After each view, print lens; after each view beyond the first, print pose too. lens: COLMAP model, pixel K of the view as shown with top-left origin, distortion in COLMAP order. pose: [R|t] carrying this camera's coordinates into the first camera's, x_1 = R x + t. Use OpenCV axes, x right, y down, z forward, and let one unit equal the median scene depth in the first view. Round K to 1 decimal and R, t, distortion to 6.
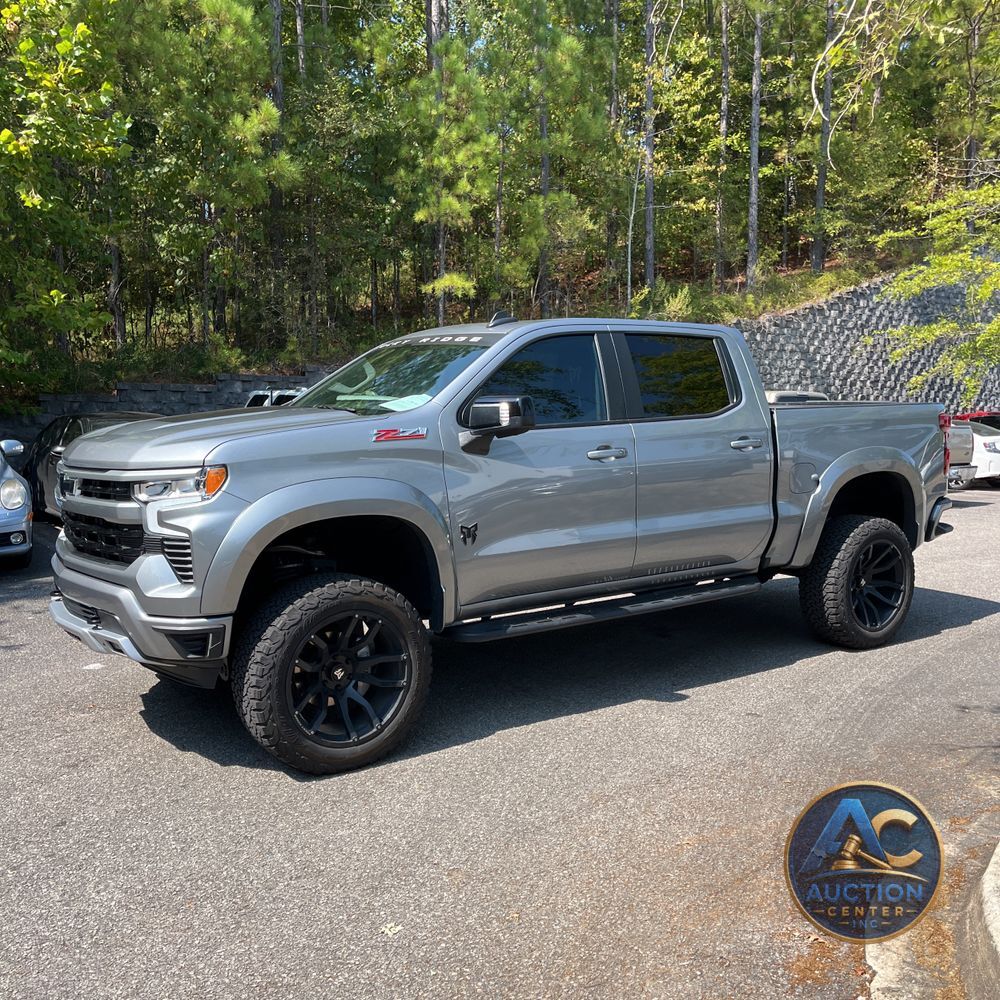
lens RADIAL K [[931.7, 0, 500.0], [0, 931.7, 500.0], [0, 0, 1]] dist [0.052932, -0.028758]
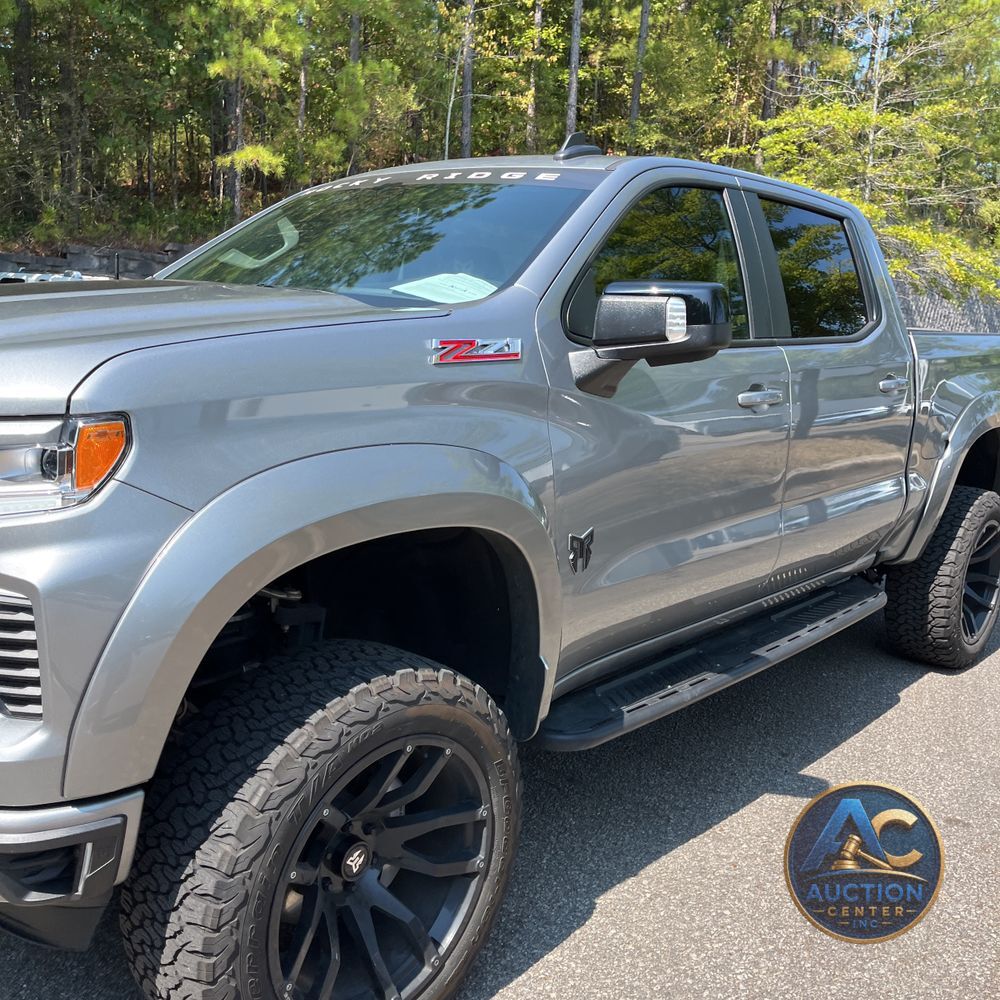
lens RADIAL K [[975.9, 0, 489.5], [0, 975.9, 501.2], [0, 0, 1]] dist [0.062114, -0.079142]
pose [[0.976234, 0.012410, 0.216364, -0.033894], [-0.030669, 0.996223, 0.081236, -0.005658], [-0.214538, -0.085941, 0.972927, 0.082167]]
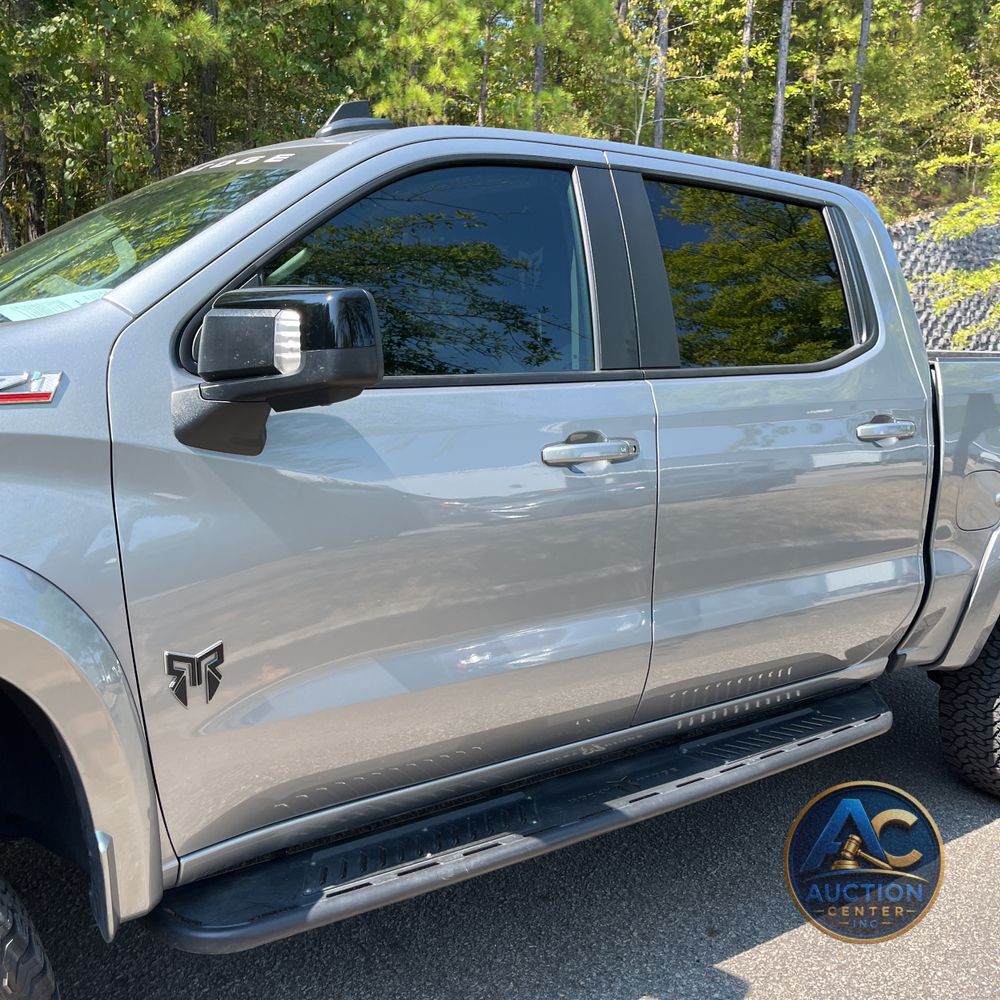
lens RADIAL K [[996.5, 0, 476.3], [0, 996.5, 514.5], [0, 0, 1]] dist [0.041886, -0.034290]
pose [[0.999356, 0.035787, -0.002565, 0.012496], [-0.035553, 0.997367, 0.063209, -0.009068], [0.004820, -0.063078, 0.997997, 0.104460]]
